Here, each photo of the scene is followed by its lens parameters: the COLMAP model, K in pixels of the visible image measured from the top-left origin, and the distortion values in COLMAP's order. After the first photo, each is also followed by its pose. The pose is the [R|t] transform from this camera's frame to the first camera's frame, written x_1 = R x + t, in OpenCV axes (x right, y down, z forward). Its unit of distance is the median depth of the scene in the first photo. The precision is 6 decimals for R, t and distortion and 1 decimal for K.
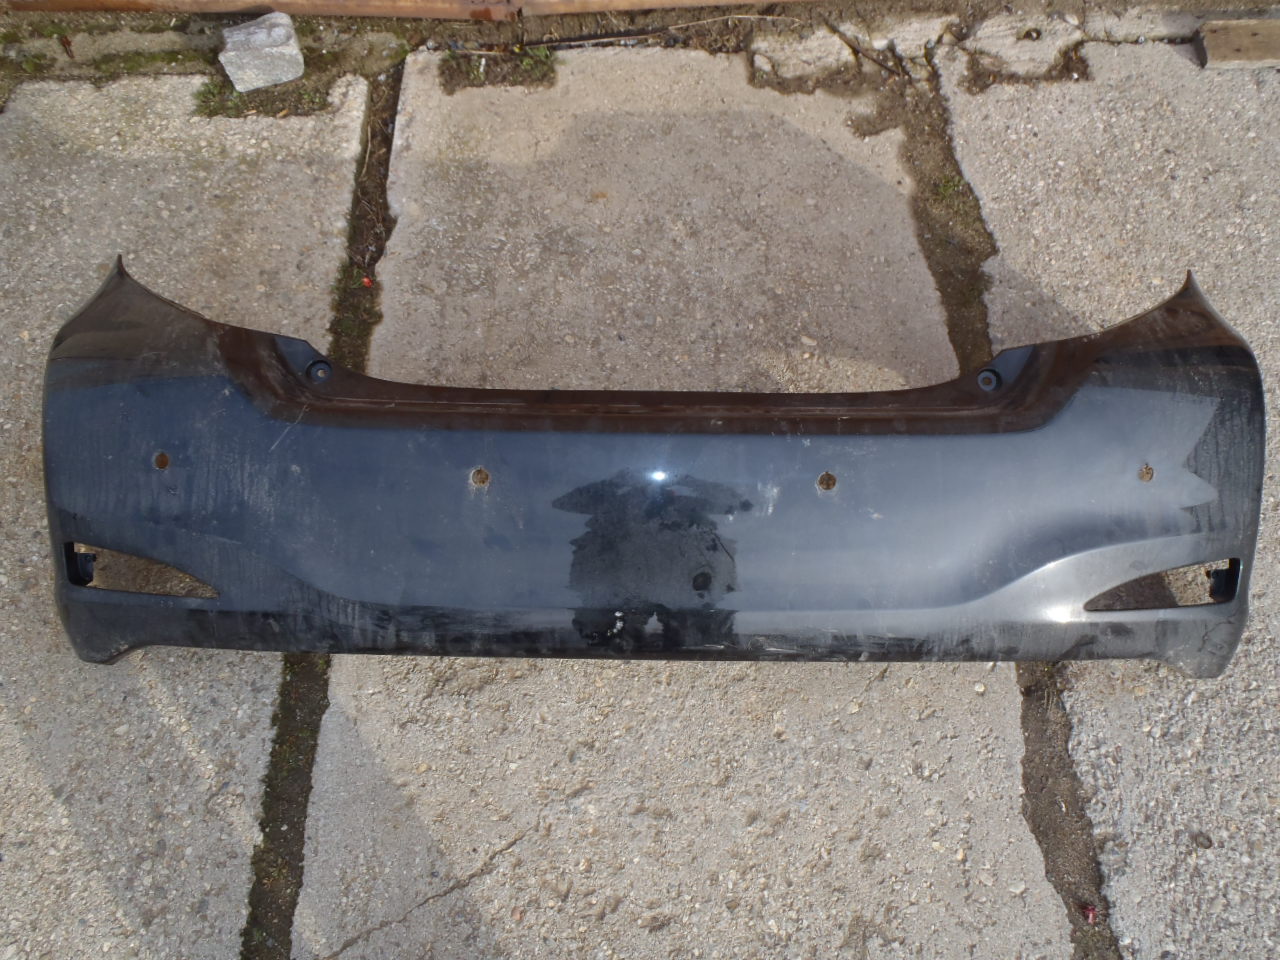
lens RADIAL K [[1050.9, 0, 644.6], [0, 1050.9, 475.9], [0, 0, 1]] dist [-0.025315, 0.018598]
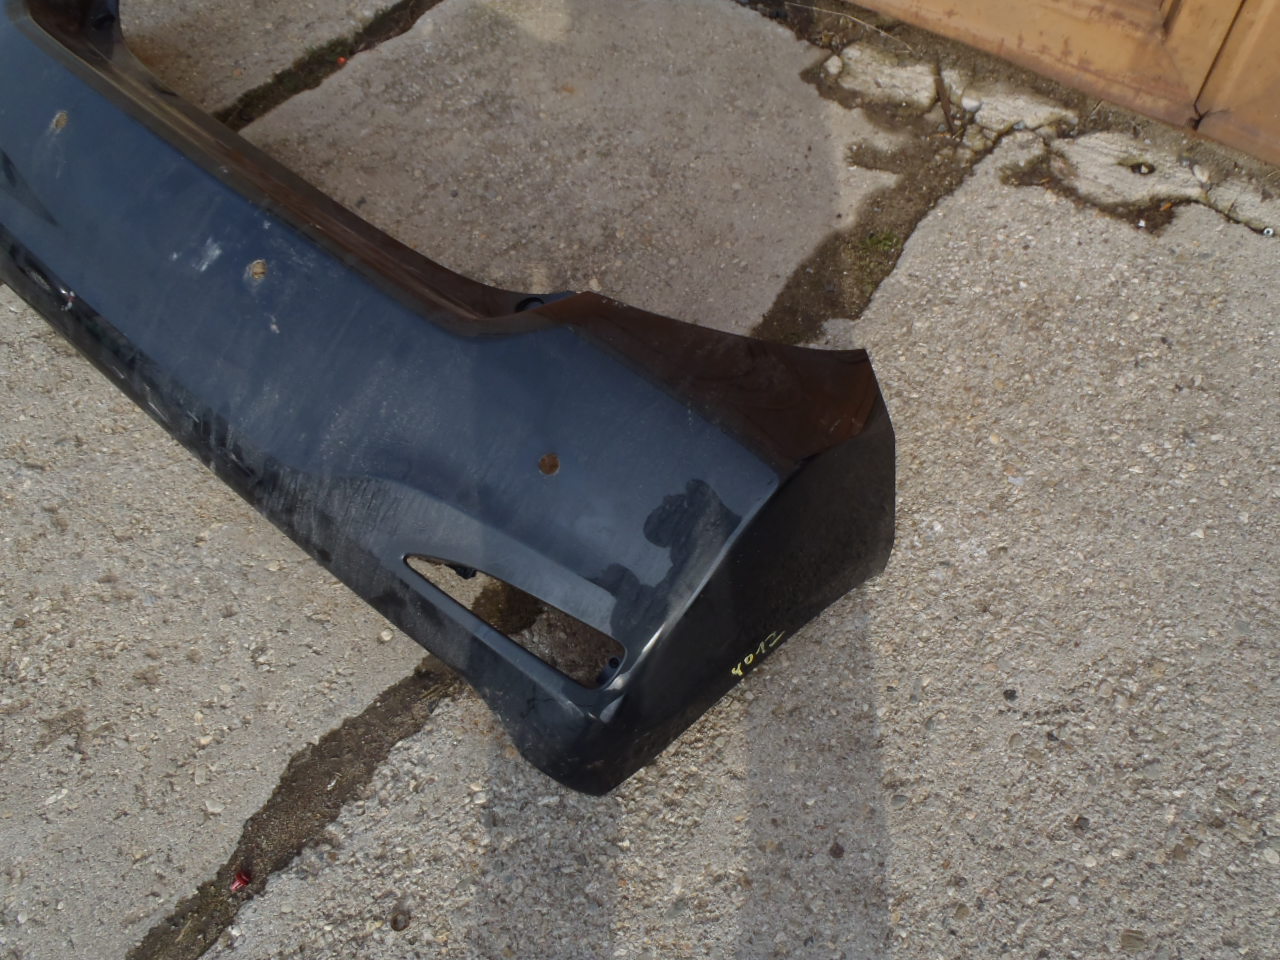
lens RADIAL K [[1050.9, 0, 644.6], [0, 1050.9, 475.9], [0, 0, 1]] dist [-0.025315, 0.018598]
pose [[0.758109, 0.529865, -0.380149, 0.751057], [-0.560172, 0.827577, 0.036388, -0.058830], [0.333883, 0.185363, 0.924209, 0.249391]]
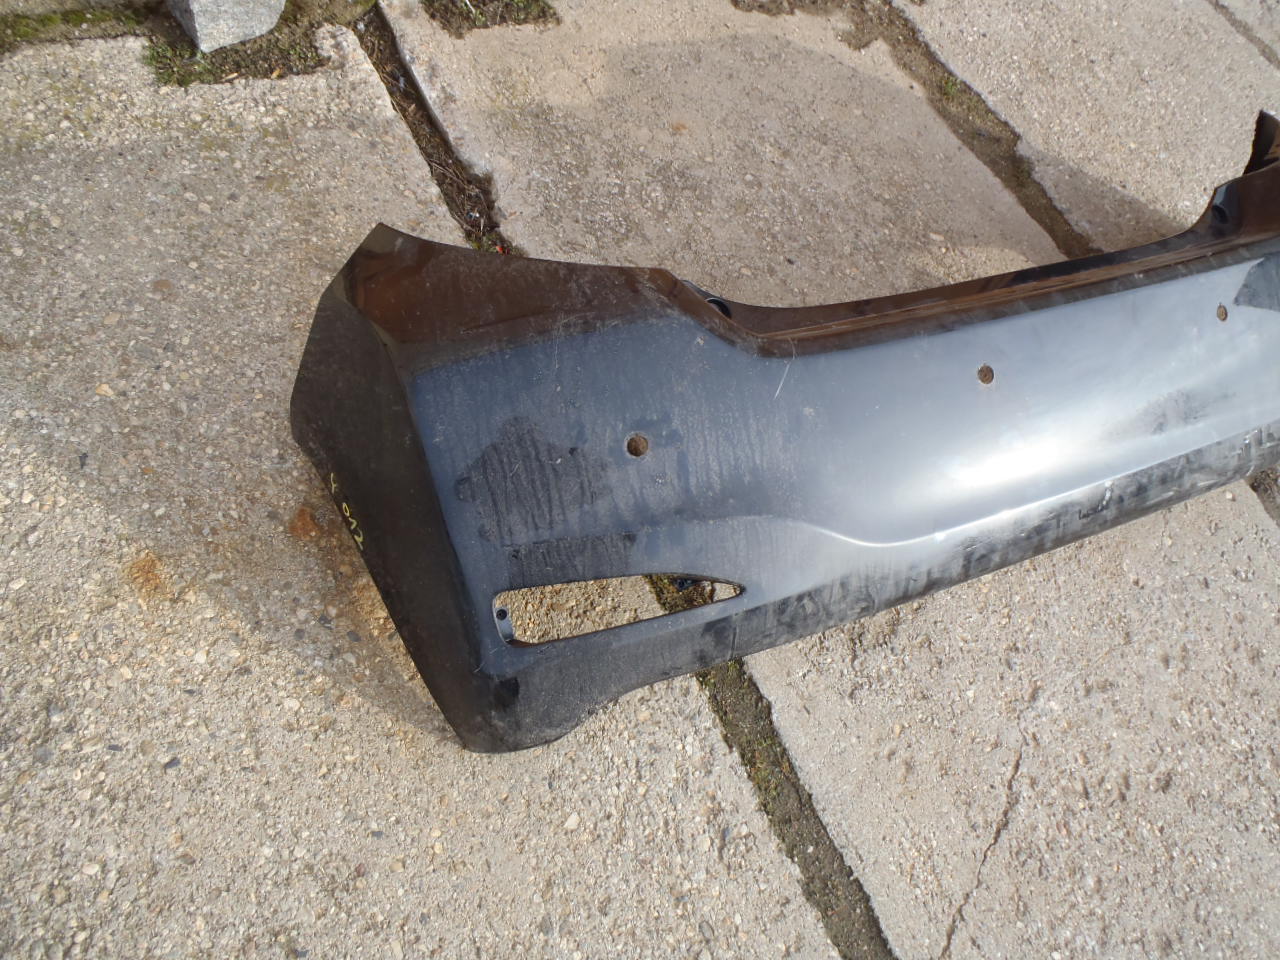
lens RADIAL K [[1044.3, 0, 640.0], [0, 1044.3, 480.0], [0, 0, 1]] dist [-0.019168, -0.000048]
pose [[0.872631, -0.246403, 0.421664, -0.702774], [0.250559, 0.966982, 0.046534, -0.022871], [-0.419208, 0.065045, 0.905557, 0.263560]]
